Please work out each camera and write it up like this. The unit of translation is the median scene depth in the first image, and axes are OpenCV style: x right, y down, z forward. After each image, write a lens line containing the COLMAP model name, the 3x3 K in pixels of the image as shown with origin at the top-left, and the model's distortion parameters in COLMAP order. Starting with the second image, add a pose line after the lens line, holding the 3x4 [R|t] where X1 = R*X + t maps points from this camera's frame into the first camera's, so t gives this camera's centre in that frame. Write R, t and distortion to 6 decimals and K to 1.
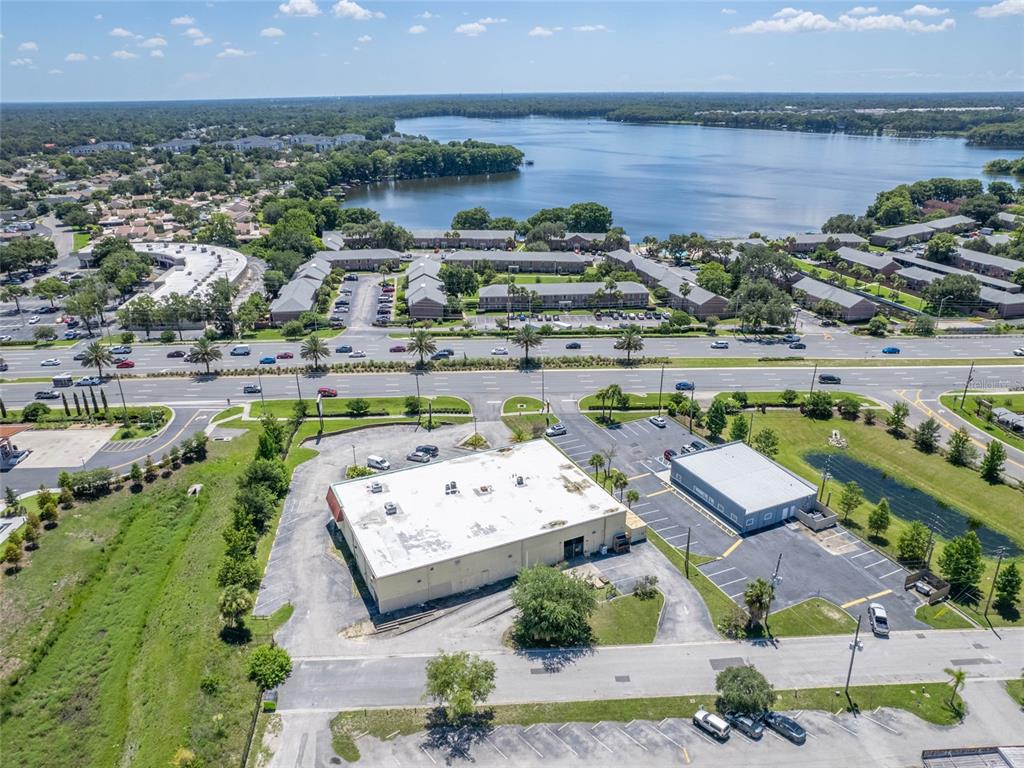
lens RADIAL K [[752.1, 0, 506.6], [0, 752.1, 386.1], [0, 0, 1]] dist [-0.066960, 0.051983]
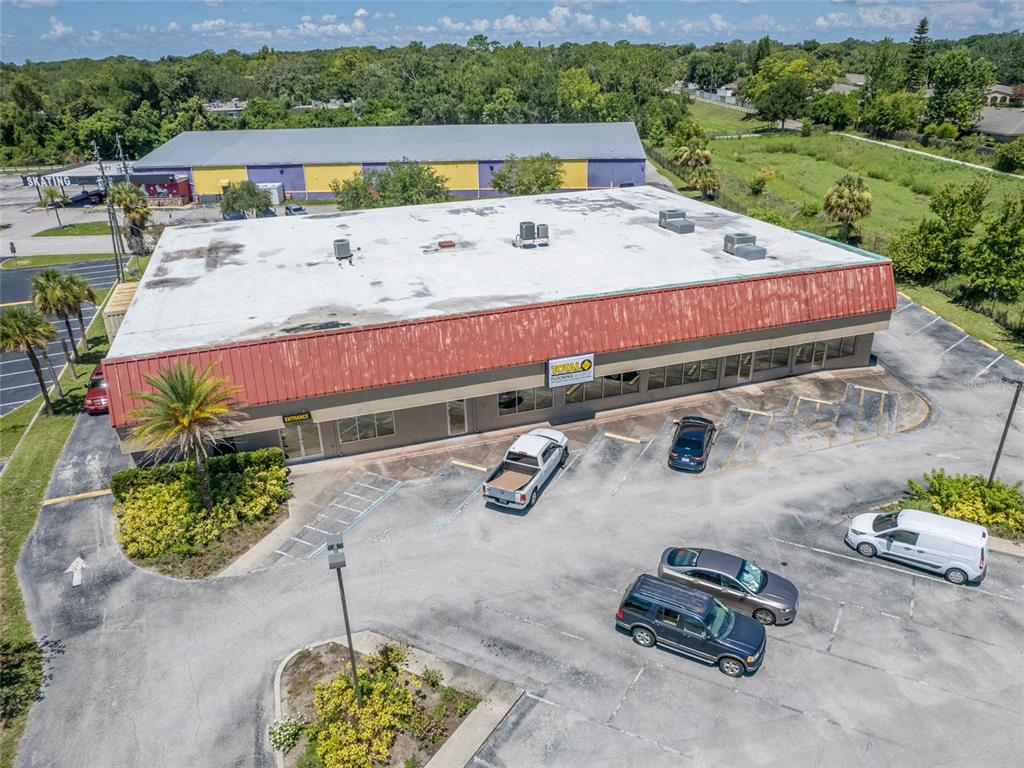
lens RADIAL K [[736.9, 0, 516.6], [0, 736.9, 384.6], [0, 0, 1]] dist [-0.095119, 0.090248]
pose [[-0.995031, -0.009500, 0.099107, -0.076435], [0.065093, 0.691135, 0.719788, -0.057583], [-0.075334, 0.722663, -0.687083, 0.978486]]
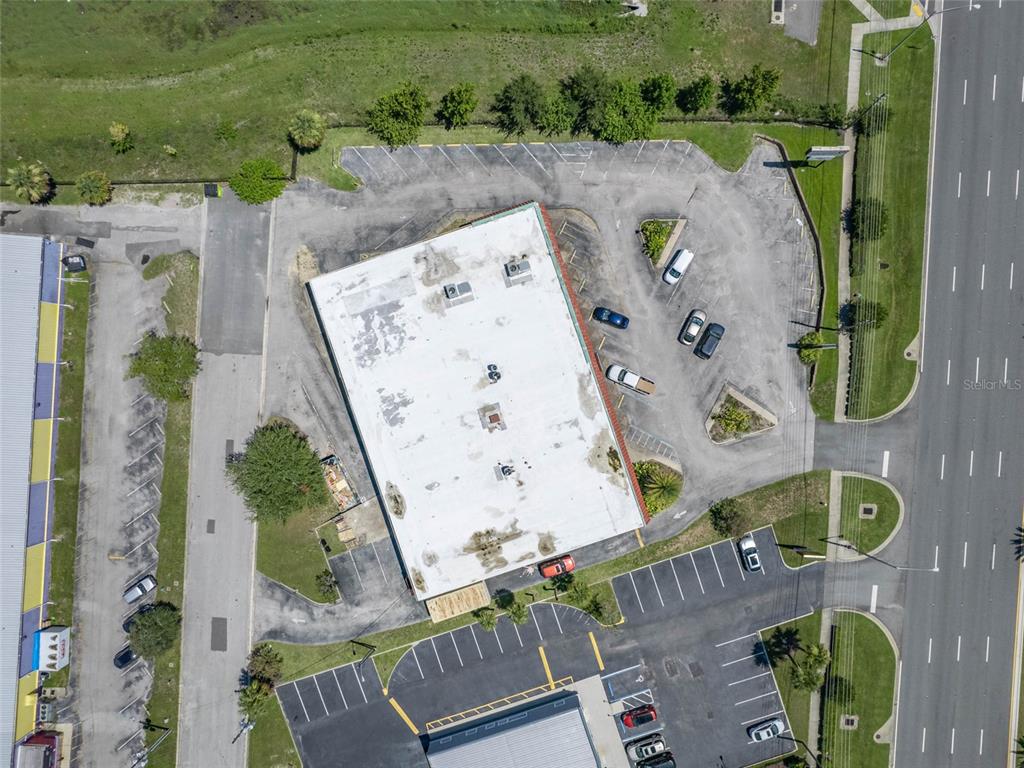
lens RADIAL K [[732.3, 0, 513.7], [0, 732.3, 382.1], [0, 0, 1]] dist [-0.075871, 0.066873]
pose [[-0.104308, 0.994515, 0.007747, -0.053837], [-0.360783, -0.045096, 0.931559, -0.388189], [0.926798, 0.094374, 0.363508, 0.572655]]
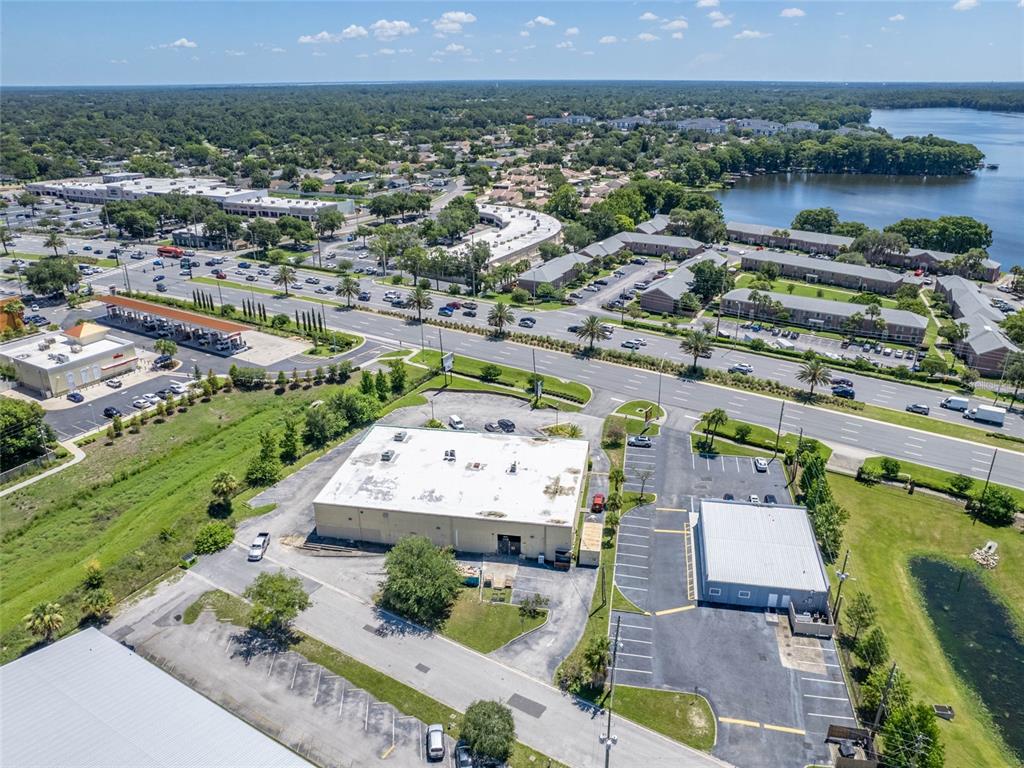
lens RADIAL K [[764.1, 0, 502.7], [0, 764.1, 384.7], [0, 0, 1]] dist [-0.070640, 0.058590]
pose [[0.814719, 0.223978, -0.534852, 0.396518], [-0.216992, 0.973133, 0.076980, -0.042343], [0.537724, 0.053342, 0.841432, 0.108237]]
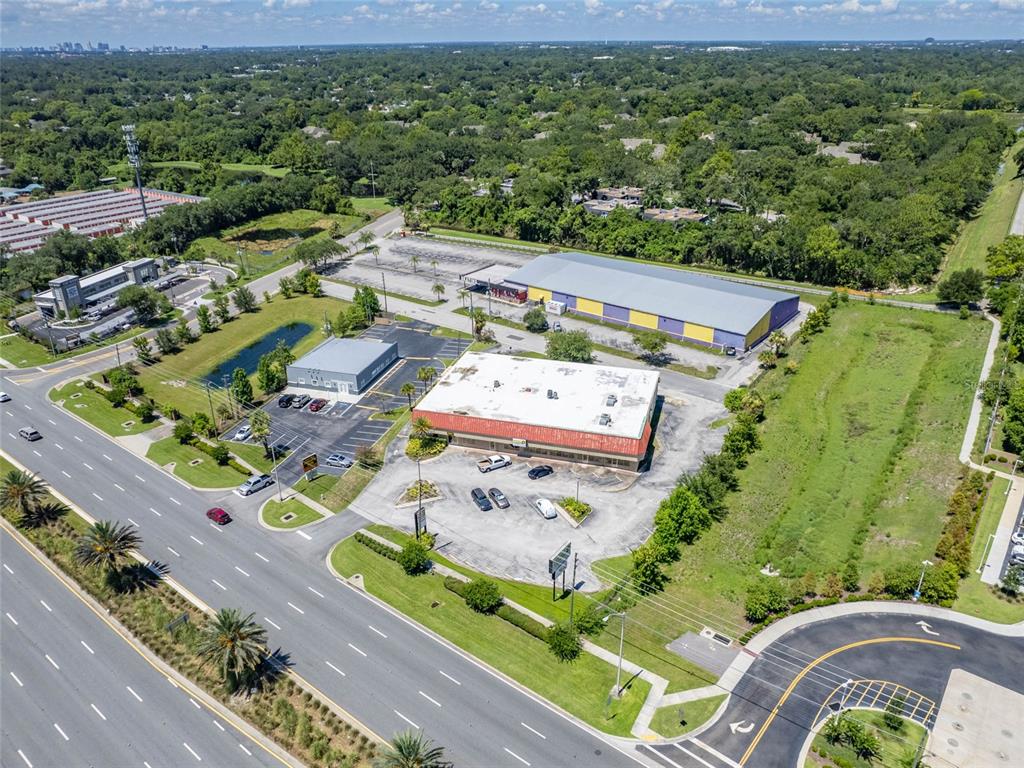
lens RADIAL K [[749.9, 0, 525.1], [0, 749.9, 382.8], [0, 0, 1]] dist [-0.070930, 0.055829]
pose [[-0.760611, -0.258241, 0.595636, -0.524423], [0.254592, 0.725340, 0.639582, -0.447758], [-0.597205, 0.638117, -0.485955, 1.163125]]
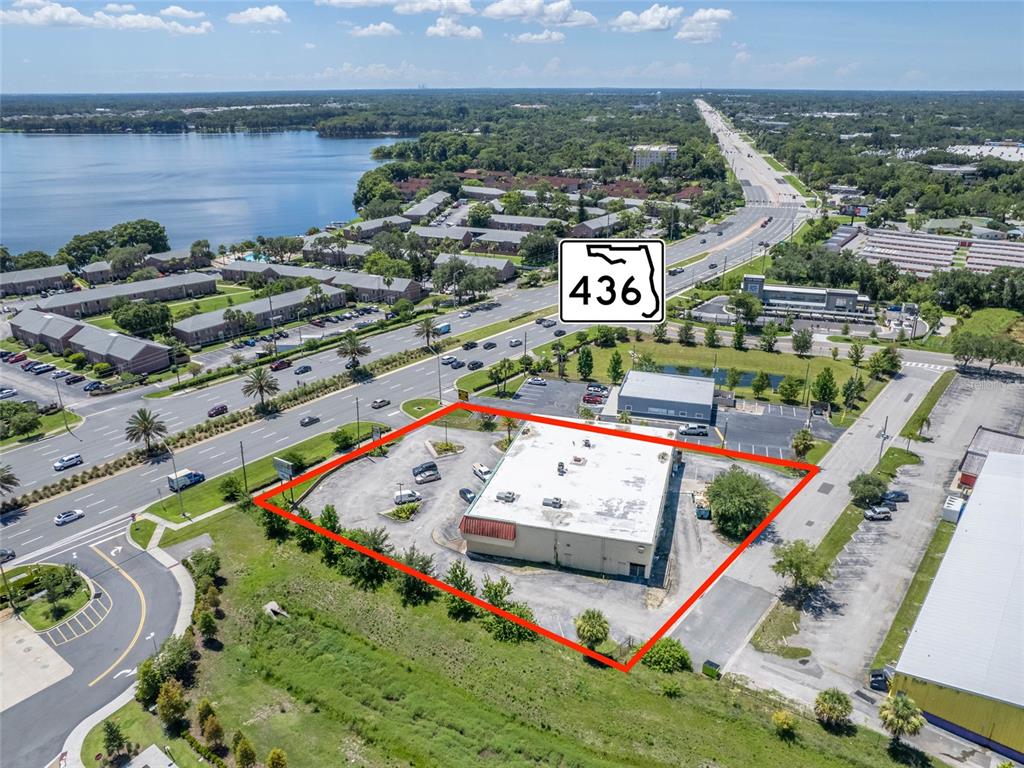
lens RADIAL K [[778.6, 0, 512.5], [0, 778.6, 383.9], [0, 0, 1]] dist [-0.072894, 0.055444]
pose [[0.653657, -0.266373, 0.708363, -0.629773], [0.276398, 0.955377, 0.104208, -0.078550], [-0.704511, 0.127674, 0.698114, 0.215719]]
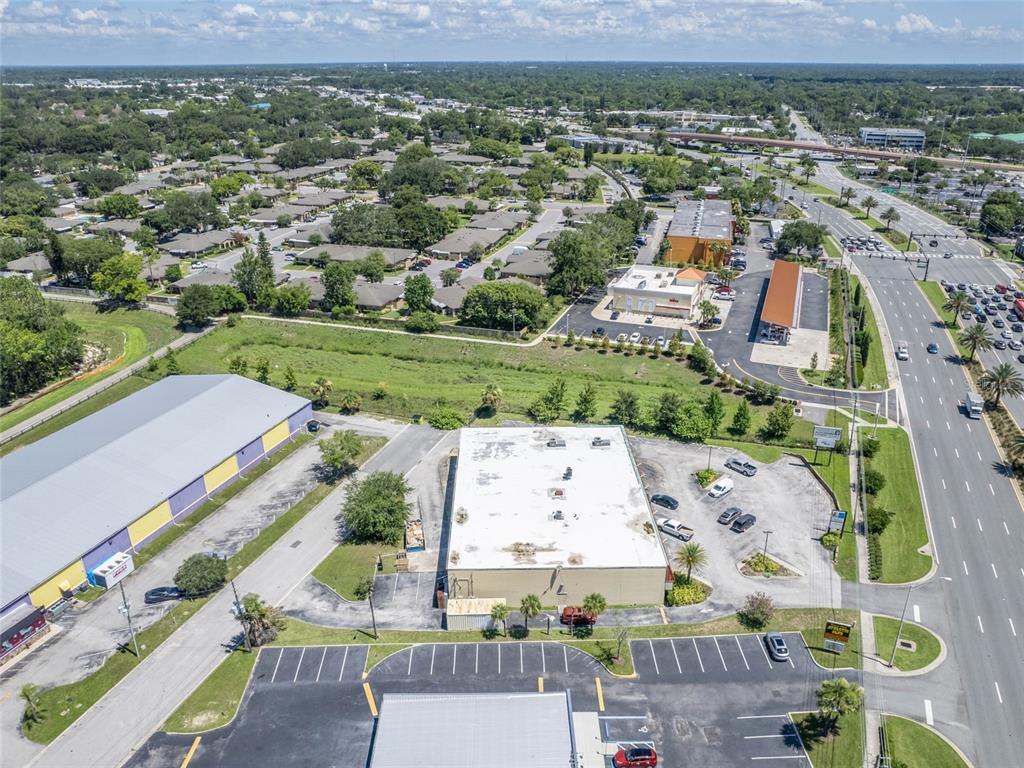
lens RADIAL K [[761.2, 0, 510.1], [0, 761.2, 382.6], [0, 0, 1]] dist [-0.074102, 0.062385]
pose [[-0.405570, 0.372739, -0.834613, 0.532303], [-0.330591, 0.791454, 0.514111, -0.315331], [0.852187, 0.484423, -0.197766, 0.802319]]
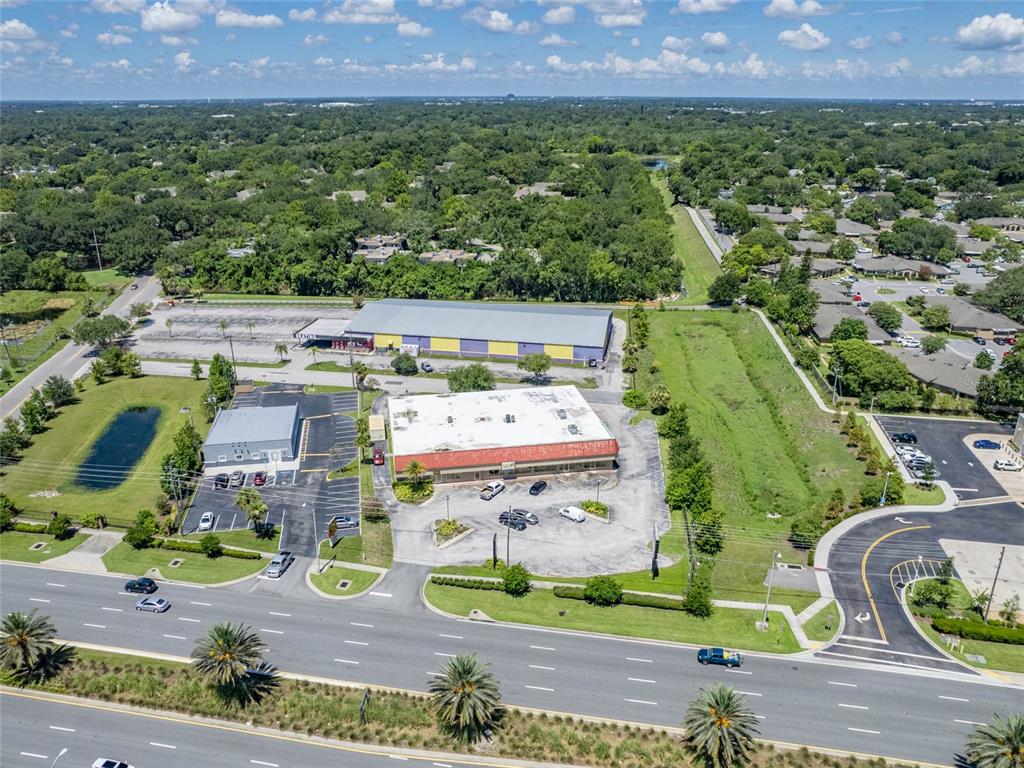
lens RADIAL K [[761.2, 0, 510.1], [0, 761.2, 382.6], [0, 0, 1]] dist [-0.074102, 0.062385]
pose [[-0.971338, -0.075013, 0.225556, -0.253417], [0.097101, 0.740902, 0.664556, -0.523587], [-0.216965, 0.667411, -0.712383, 1.357266]]
